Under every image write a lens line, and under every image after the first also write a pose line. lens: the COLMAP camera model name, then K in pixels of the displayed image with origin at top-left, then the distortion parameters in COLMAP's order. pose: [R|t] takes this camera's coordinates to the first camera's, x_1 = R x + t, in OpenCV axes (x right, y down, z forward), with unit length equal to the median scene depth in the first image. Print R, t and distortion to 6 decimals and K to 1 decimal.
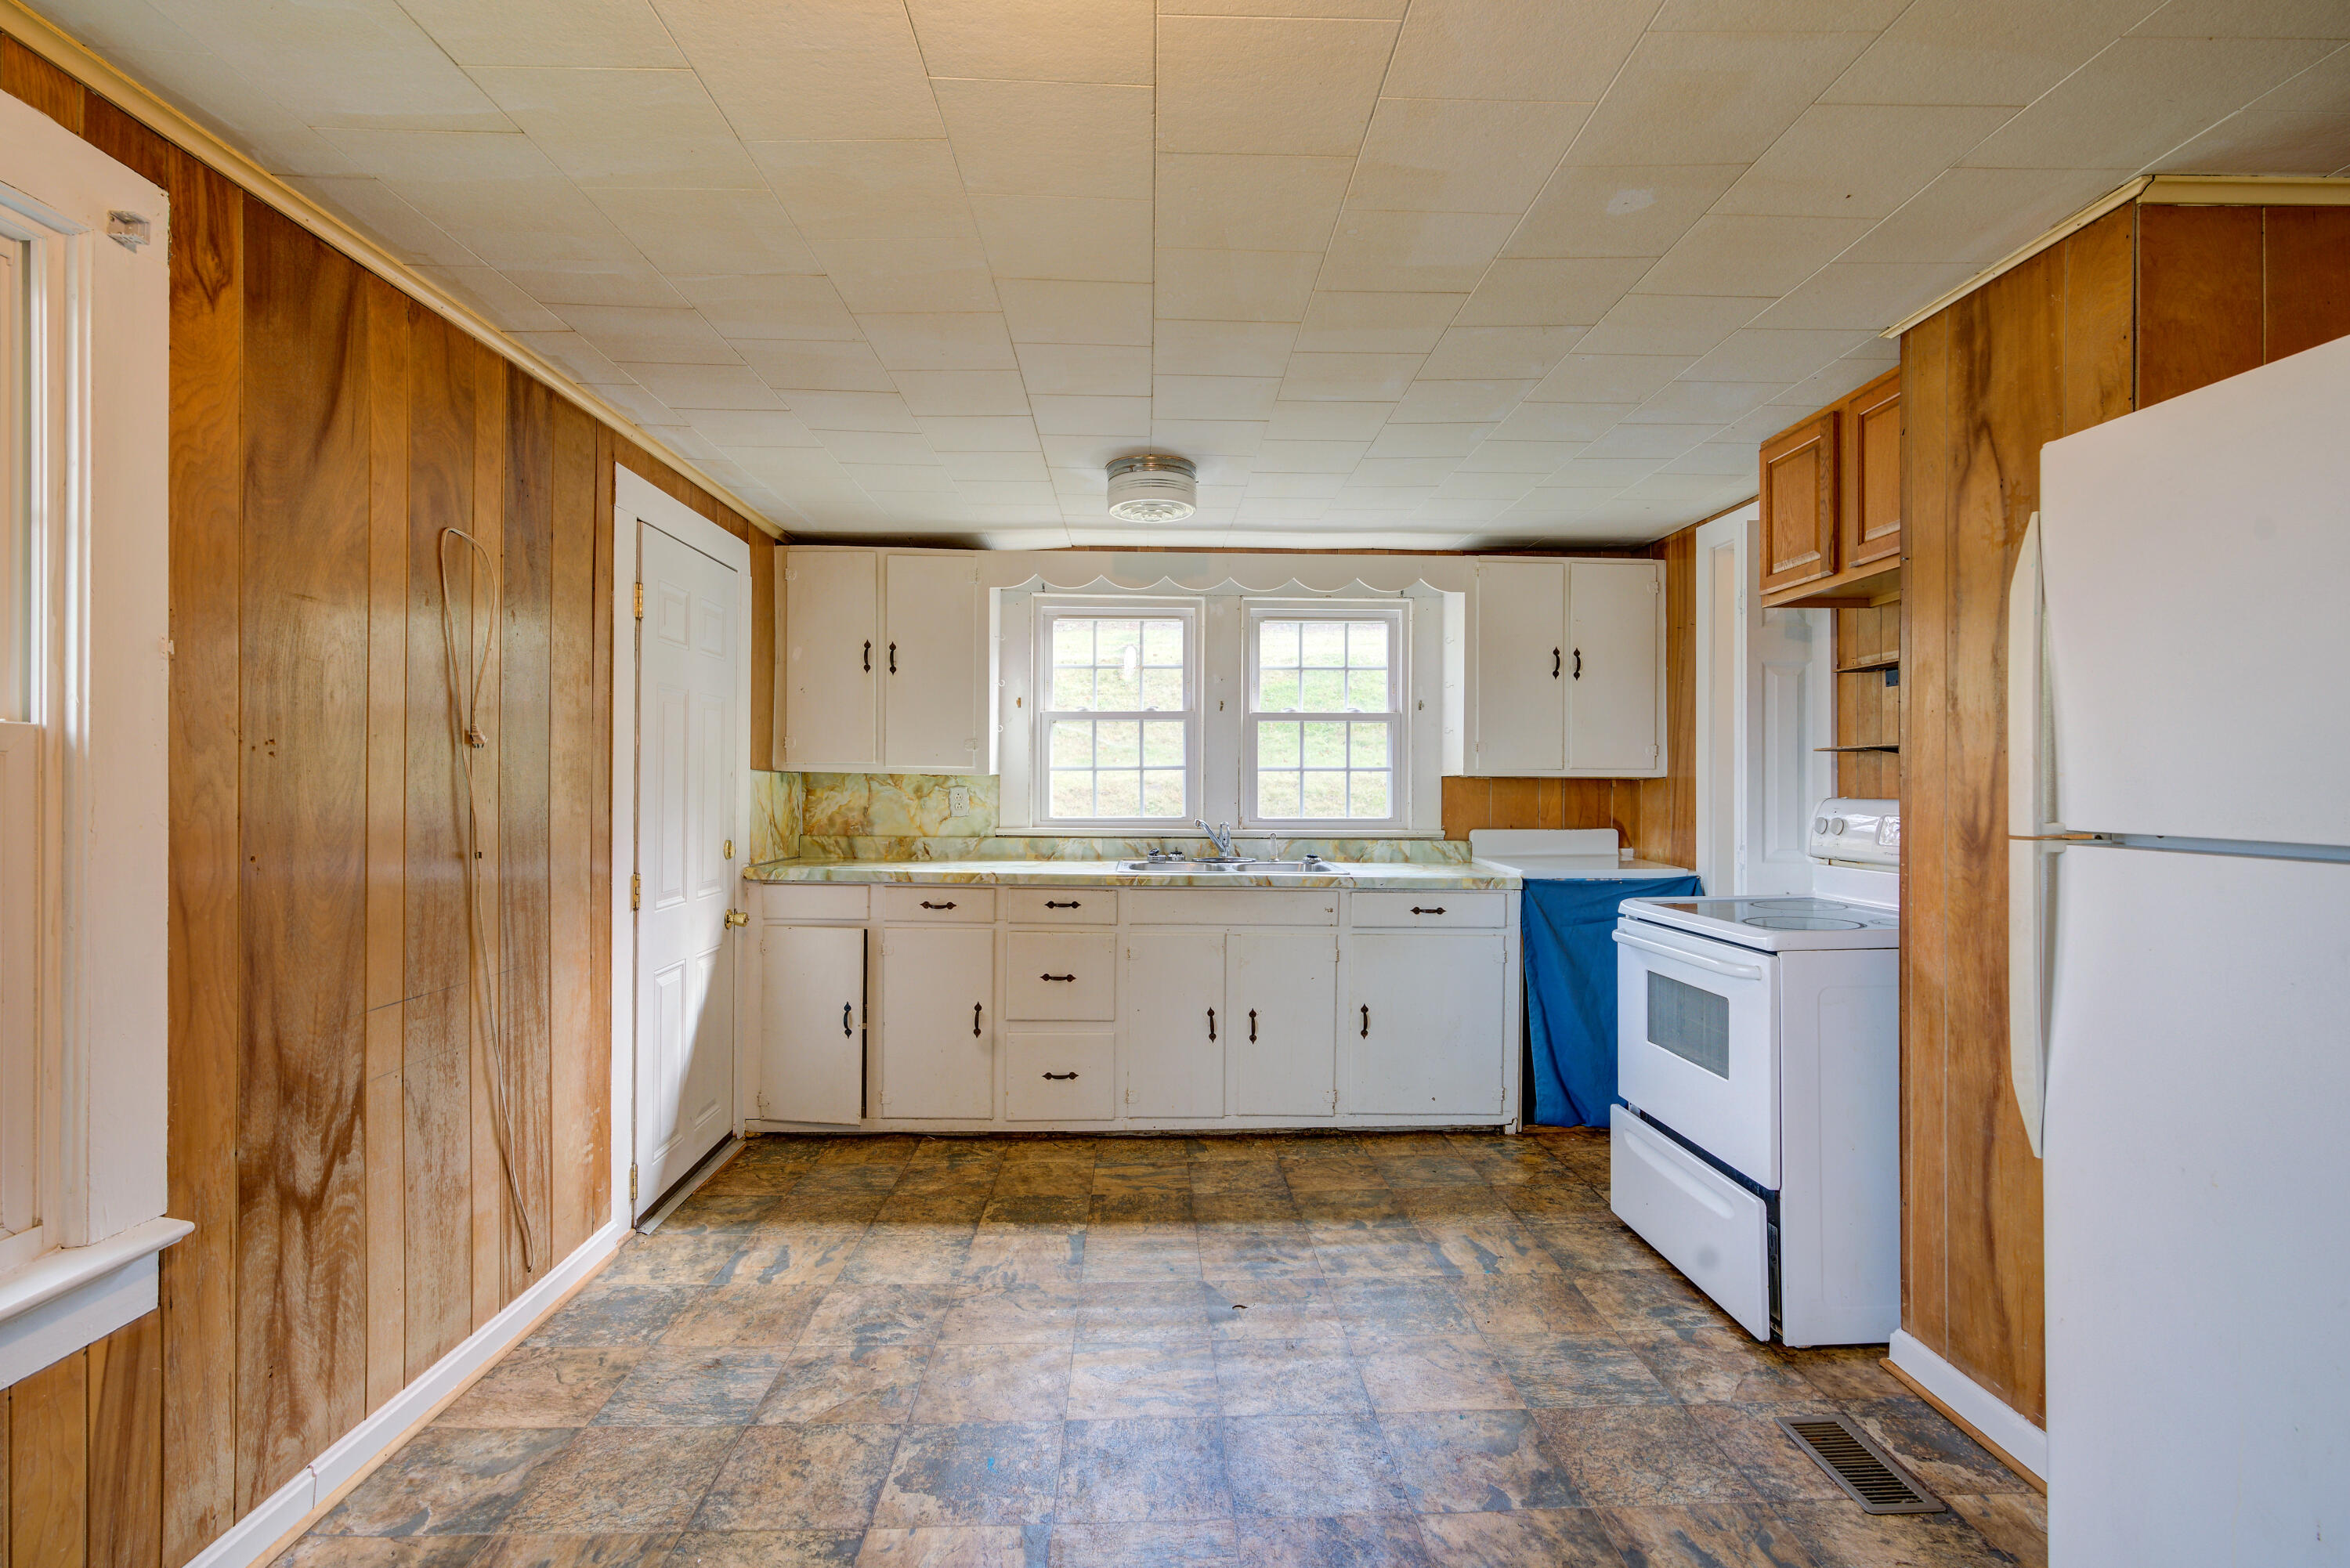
lens RADIAL K [[1130.2, 0, 1145.4], [0, 1130.2, 781.1], [0, 0, 1]] dist [-0.002166, 0.001842]
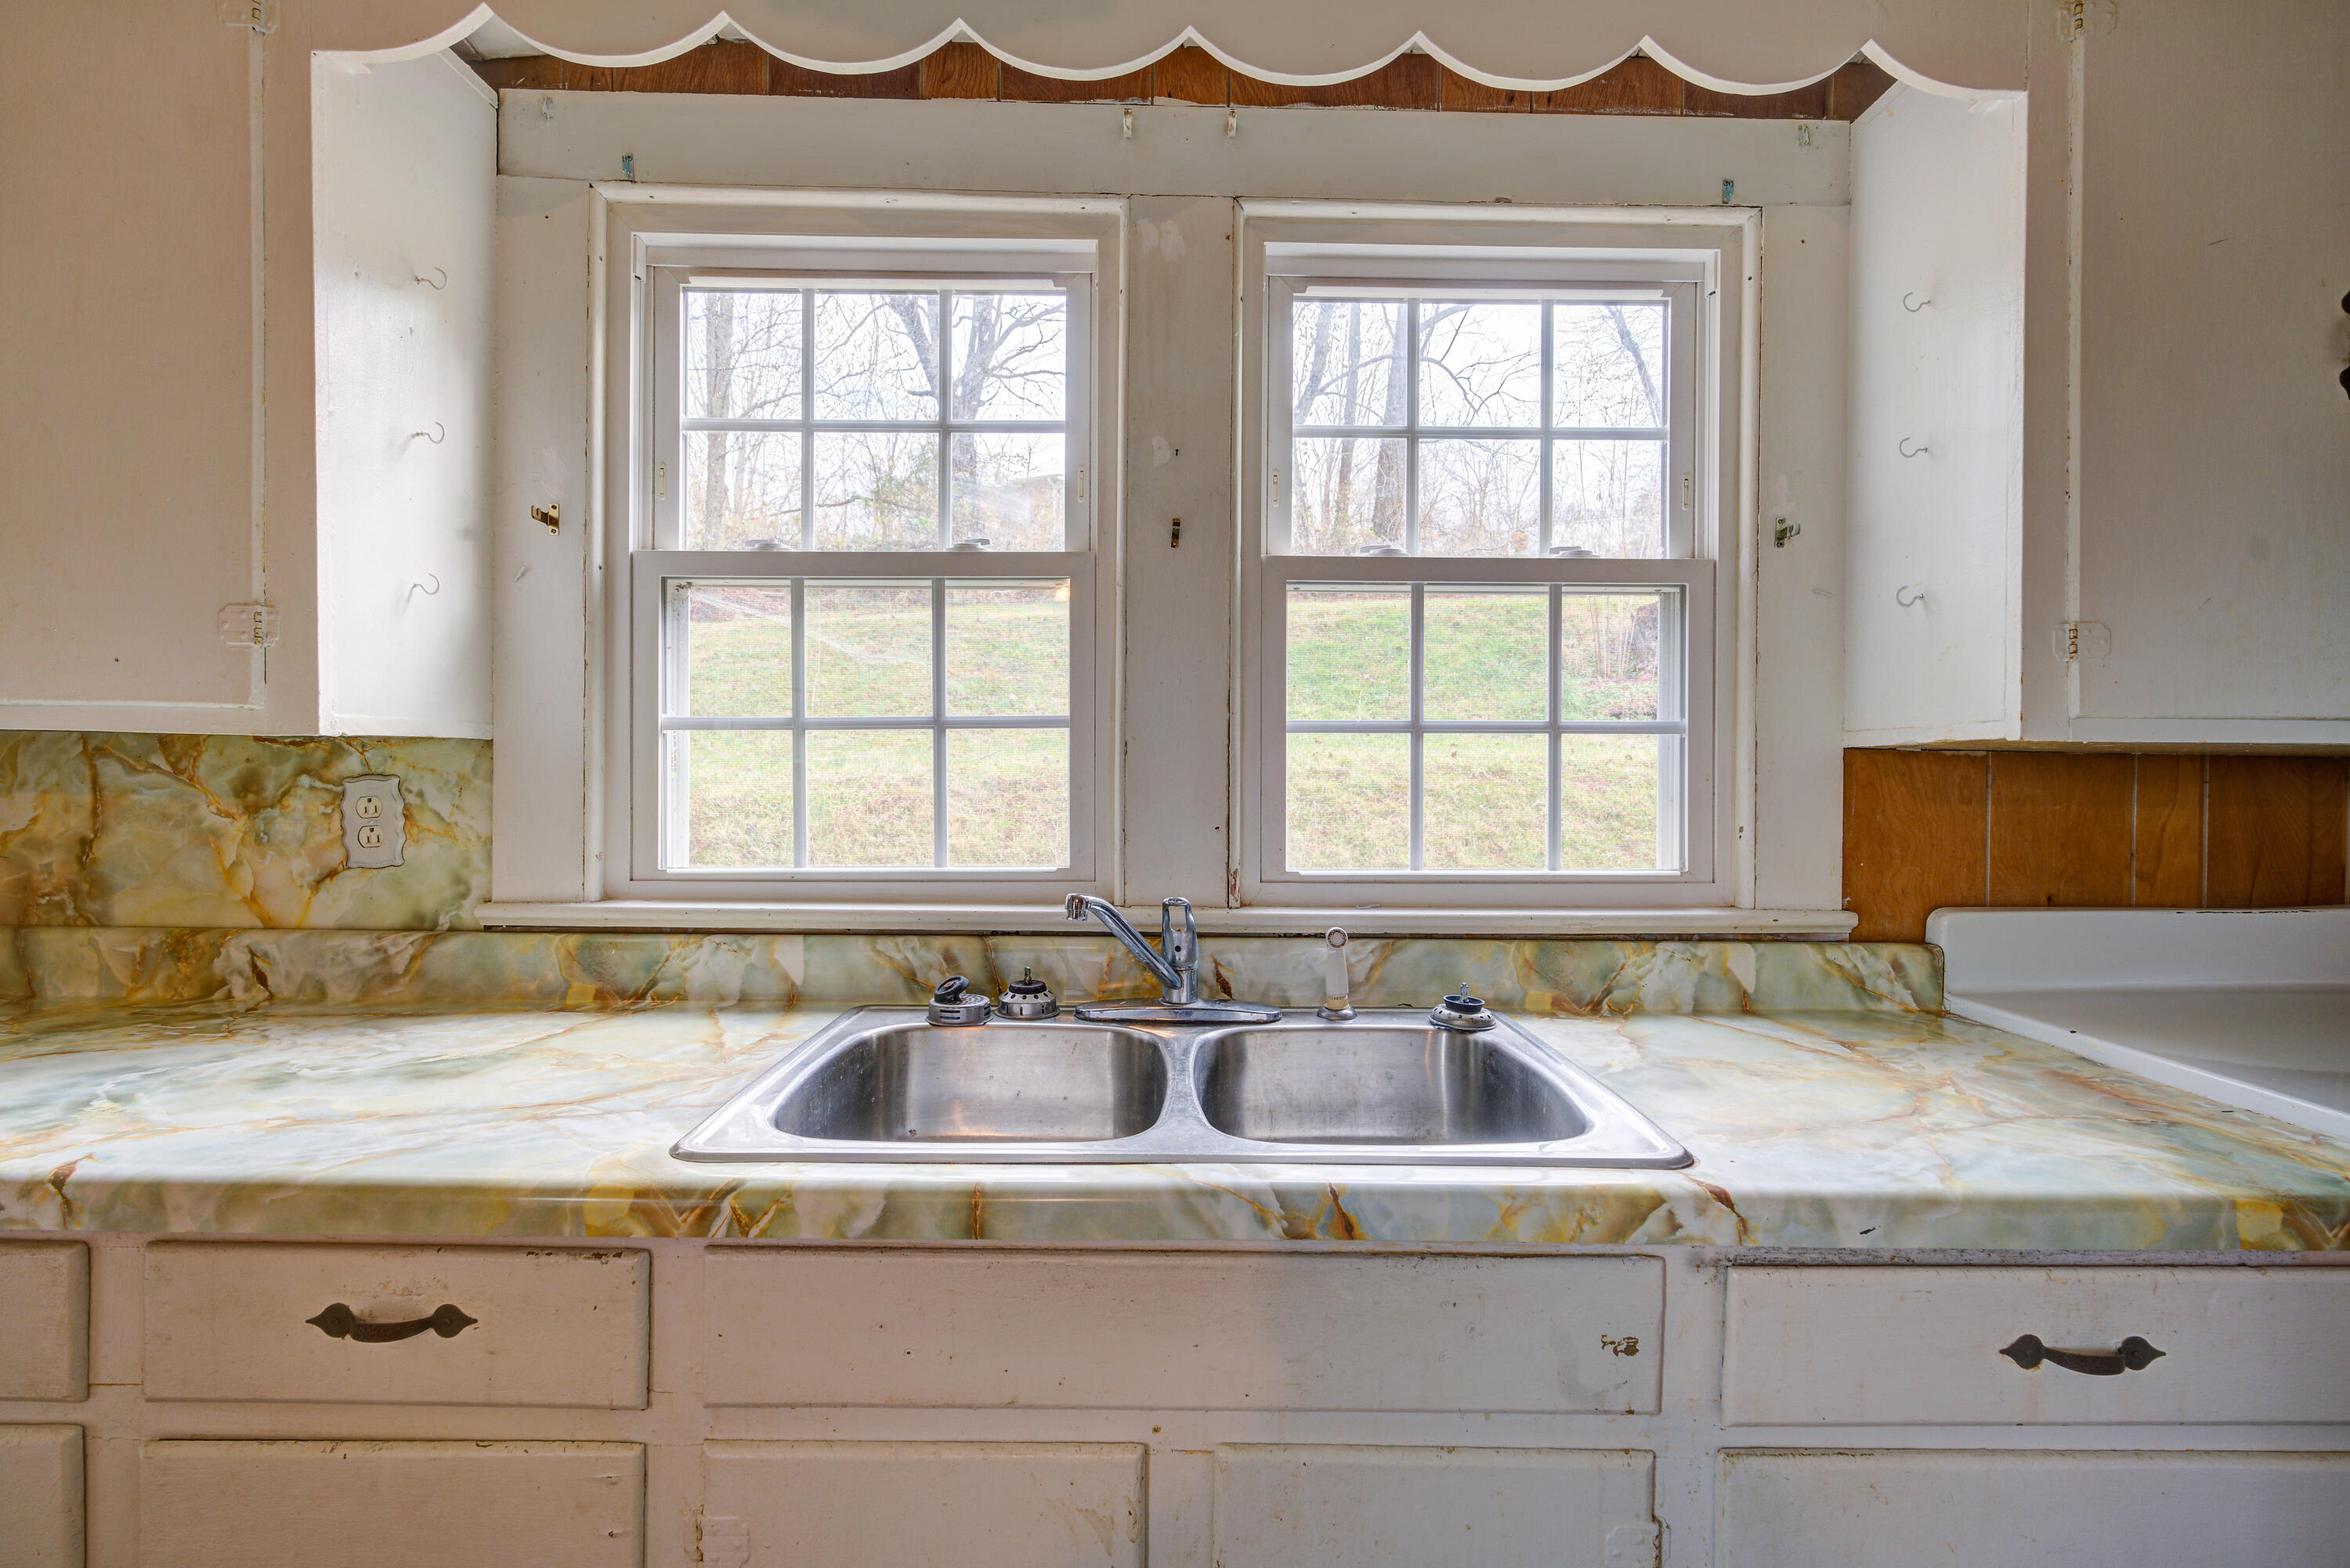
lens RADIAL K [[1130.2, 0, 1187.7], [0, 1130.2, 775.2], [0, 0, 1]] dist [-0.002166, 0.001842]
pose [[0.999790, 0.002103, 0.020379, 0.068796], [-0.002147, 0.999995, 0.002131, 0.003721], [-0.020374, -0.002175, 0.999790, 0.719990]]
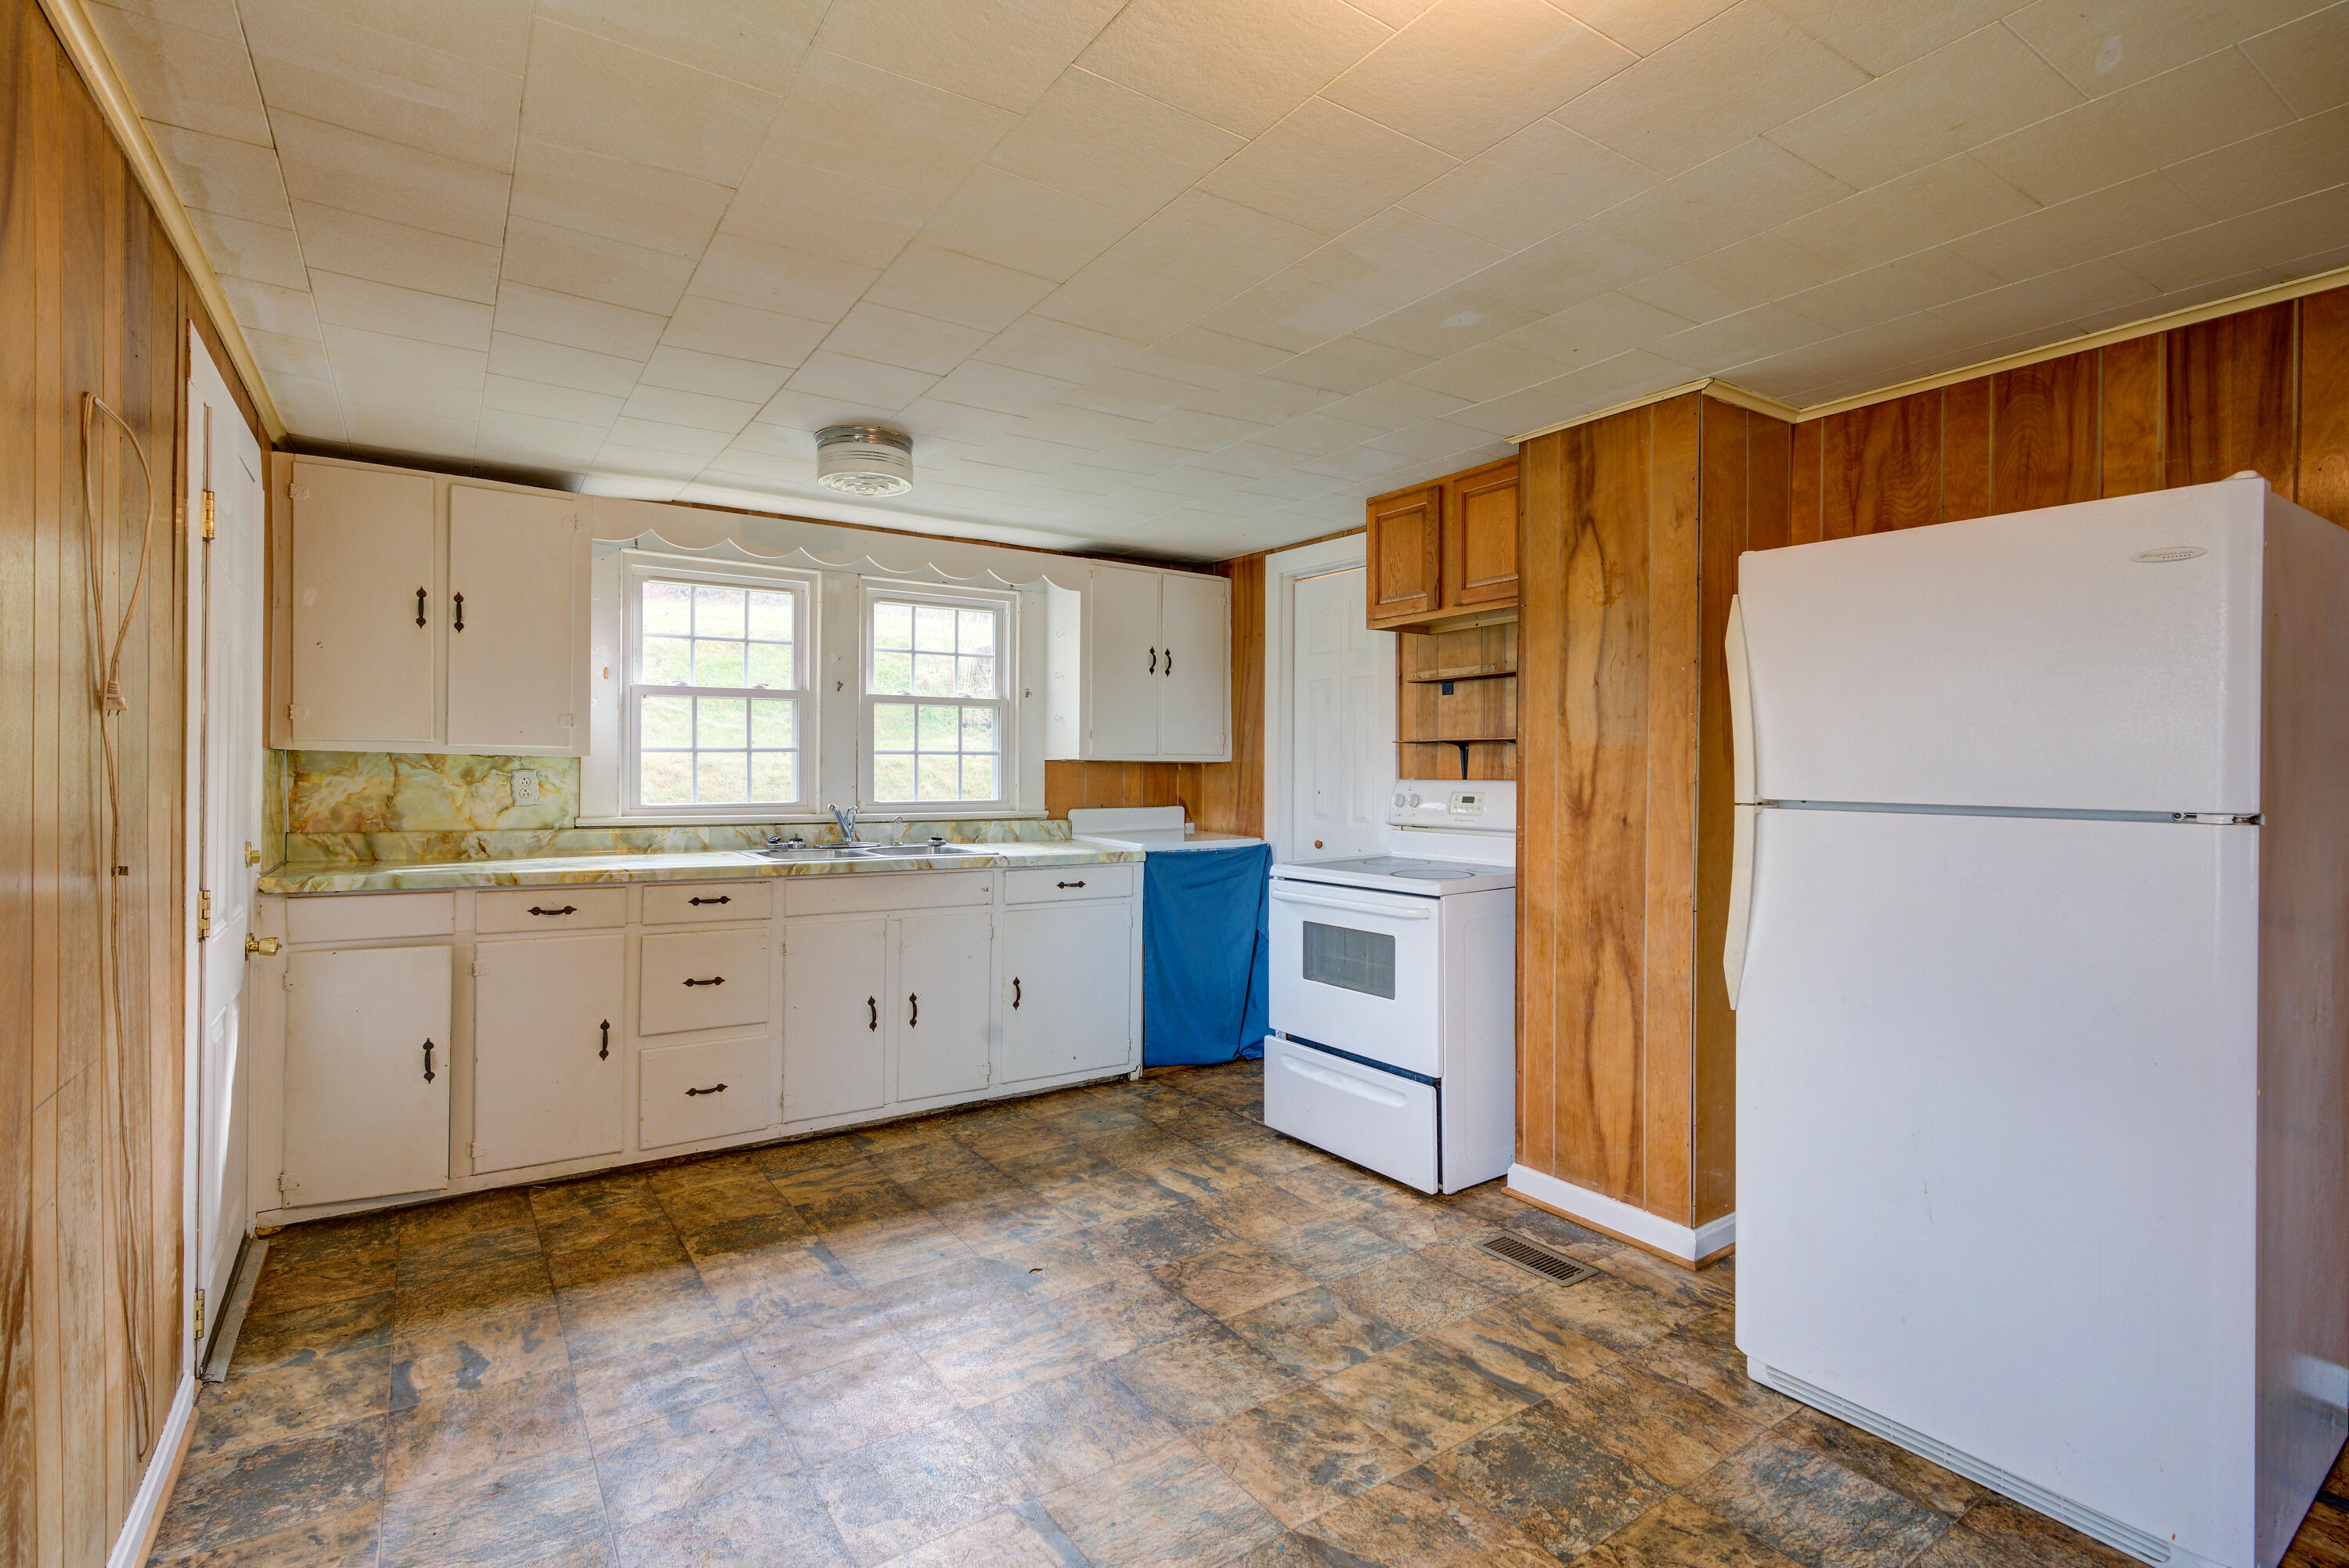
lens RADIAL K [[1129.7, 0, 1168.9], [0, 1129.7, 771.2], [0, 0, 1]] dist [-0.002166, 0.001842]
pose [[0.840040, -0.000770, 0.542524, -0.234990], [-0.003166, 0.999975, 0.006322, -0.000990], [-0.542516, -0.007028, 0.840016, 0.038965]]
